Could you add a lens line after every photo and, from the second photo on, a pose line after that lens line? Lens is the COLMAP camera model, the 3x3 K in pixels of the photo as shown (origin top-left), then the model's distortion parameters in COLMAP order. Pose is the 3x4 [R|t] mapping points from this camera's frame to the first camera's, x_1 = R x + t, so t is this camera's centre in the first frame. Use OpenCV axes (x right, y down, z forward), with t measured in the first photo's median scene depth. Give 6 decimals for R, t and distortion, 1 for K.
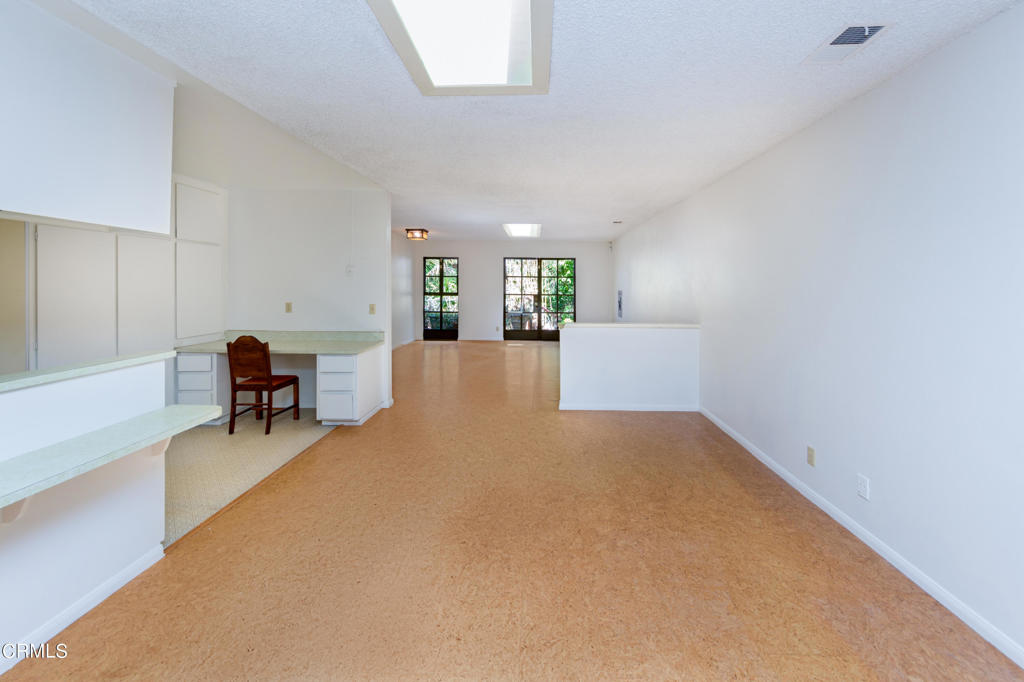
lens RADIAL K [[406.1, 0, 516.4], [0, 406.1, 308.9], [0, 0, 1]] dist [-0.000315, -0.000097]
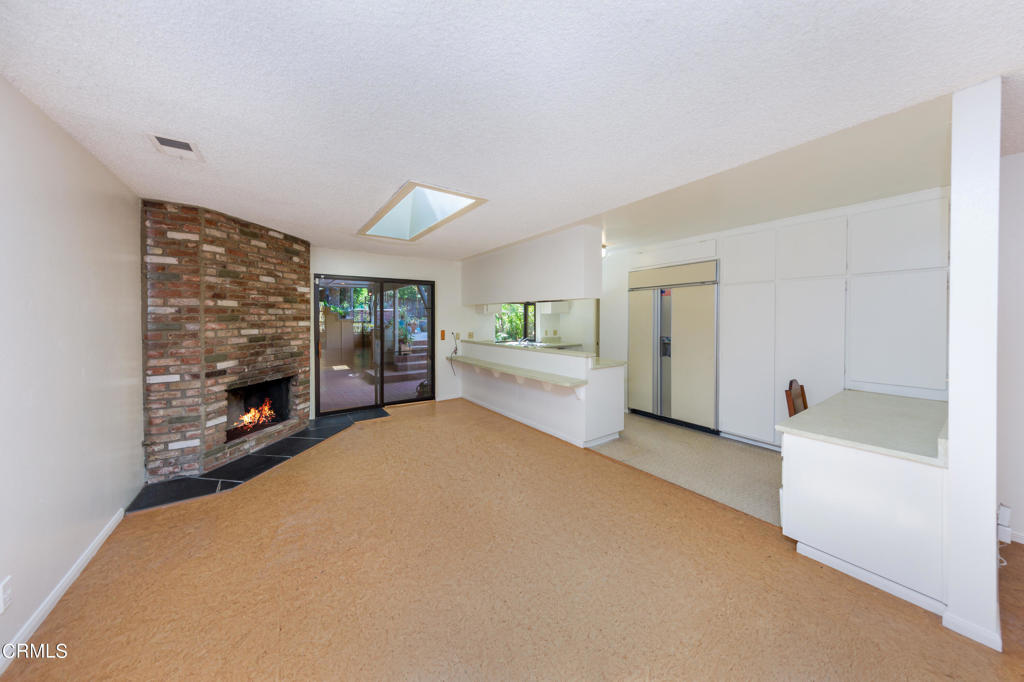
lens RADIAL K [[340.3, 0, 515.8], [0, 340.3, 325.5], [0, 0, 1]] dist [0.000387, 0.000003]
pose [[-0.786068, 0.008823, -0.618077, 0.438906], [-0.037245, 0.997405, 0.061607, -0.117520], [0.617017, 0.071448, -0.783700, 1.798253]]
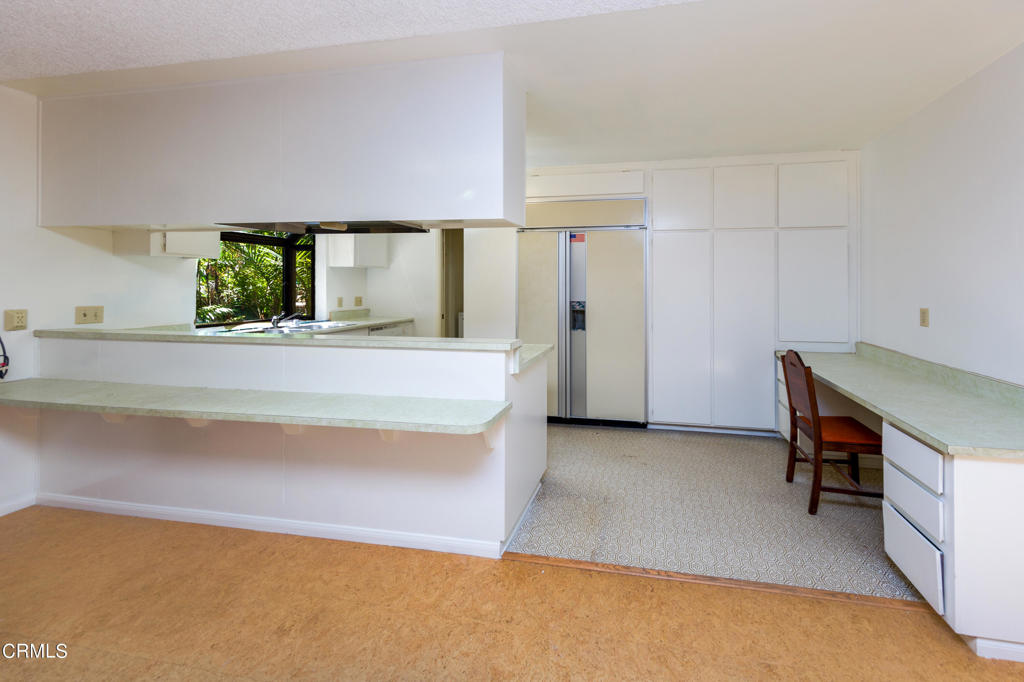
lens RADIAL K [[350.8, 0, 607.0], [0, 350.8, 286.4], [0, 0, 1]] dist [0.002472, 0.000082]
pose [[-0.101643, -0.003882, -0.994813, -0.059233], [-0.060011, 0.998195, 0.002237, -0.037201], [0.993009, 0.059927, -0.101692, 1.082236]]
